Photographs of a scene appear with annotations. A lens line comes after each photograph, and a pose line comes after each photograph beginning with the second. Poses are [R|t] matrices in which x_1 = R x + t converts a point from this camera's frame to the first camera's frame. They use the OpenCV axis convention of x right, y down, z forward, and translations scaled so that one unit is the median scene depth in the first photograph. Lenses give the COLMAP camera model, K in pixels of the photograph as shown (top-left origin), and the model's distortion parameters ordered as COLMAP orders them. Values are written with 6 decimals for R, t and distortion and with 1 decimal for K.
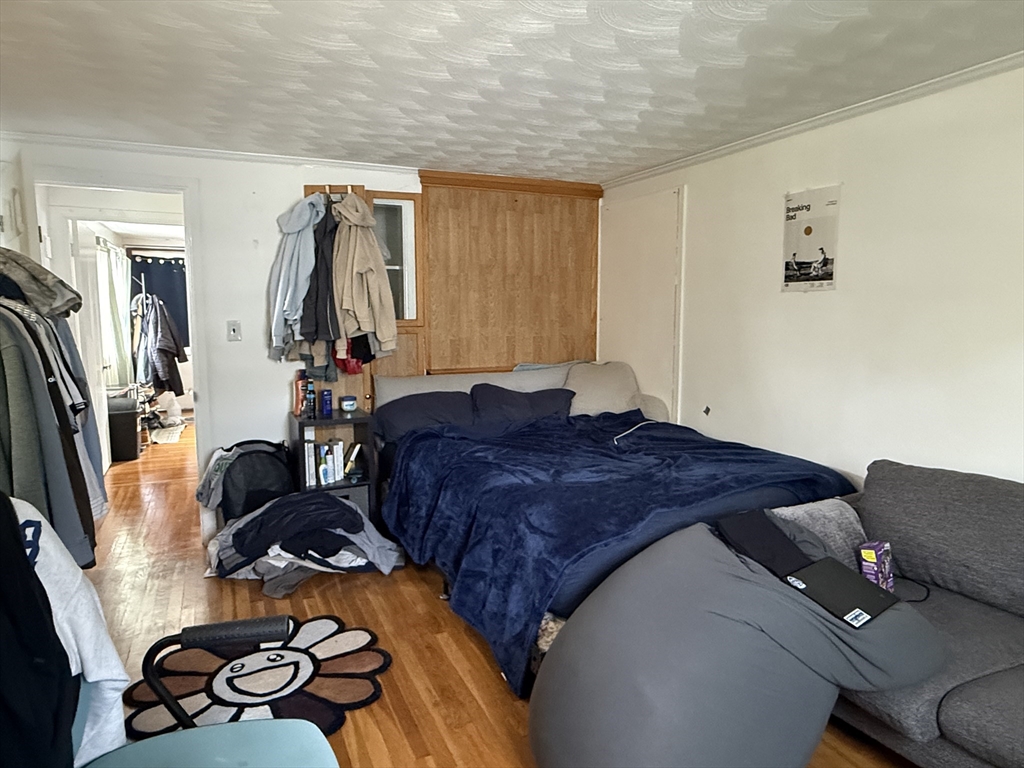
lens RADIAL K [[639.1, 0, 512.0], [0, 639.1, 384.9], [0, 0, 1]] dist [-0.004661, 0.005020]
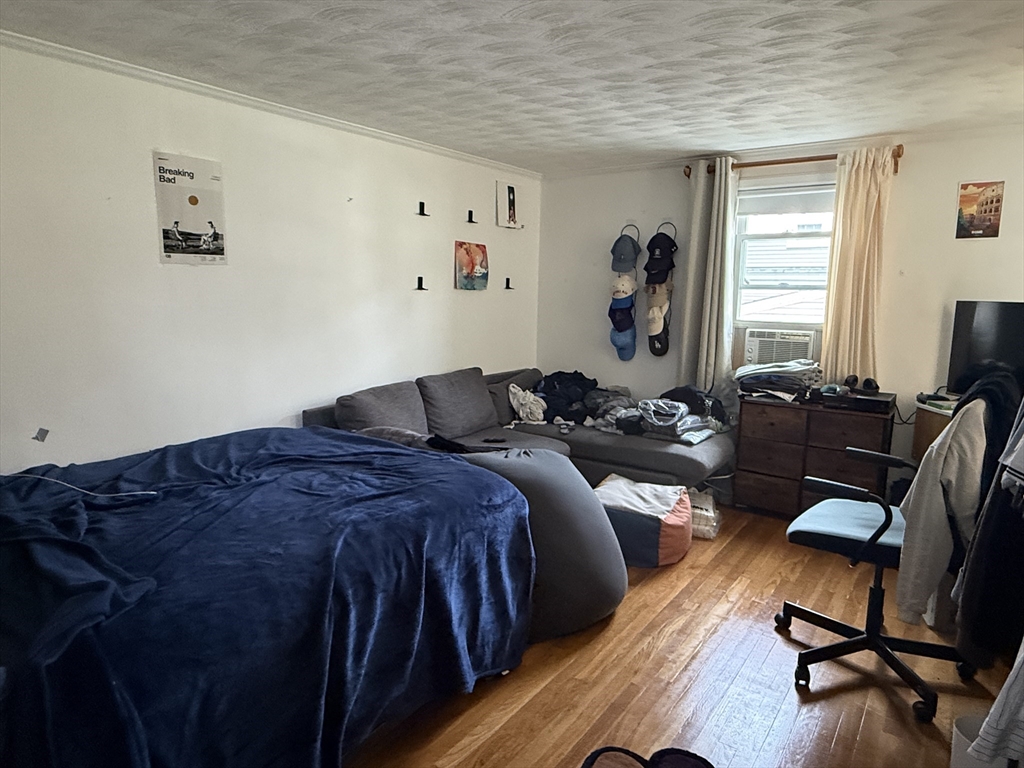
lens RADIAL K [[639.1, 0, 511.8], [0, 639.1, 381.0], [0, 0, 1]] dist [-0.004661, 0.005020]
pose [[-0.487811, -0.133444, 0.862690, -0.620885], [0.094271, 0.974415, 0.204032, -0.128872], [-0.867844, 0.180856, -0.462750, 1.077157]]
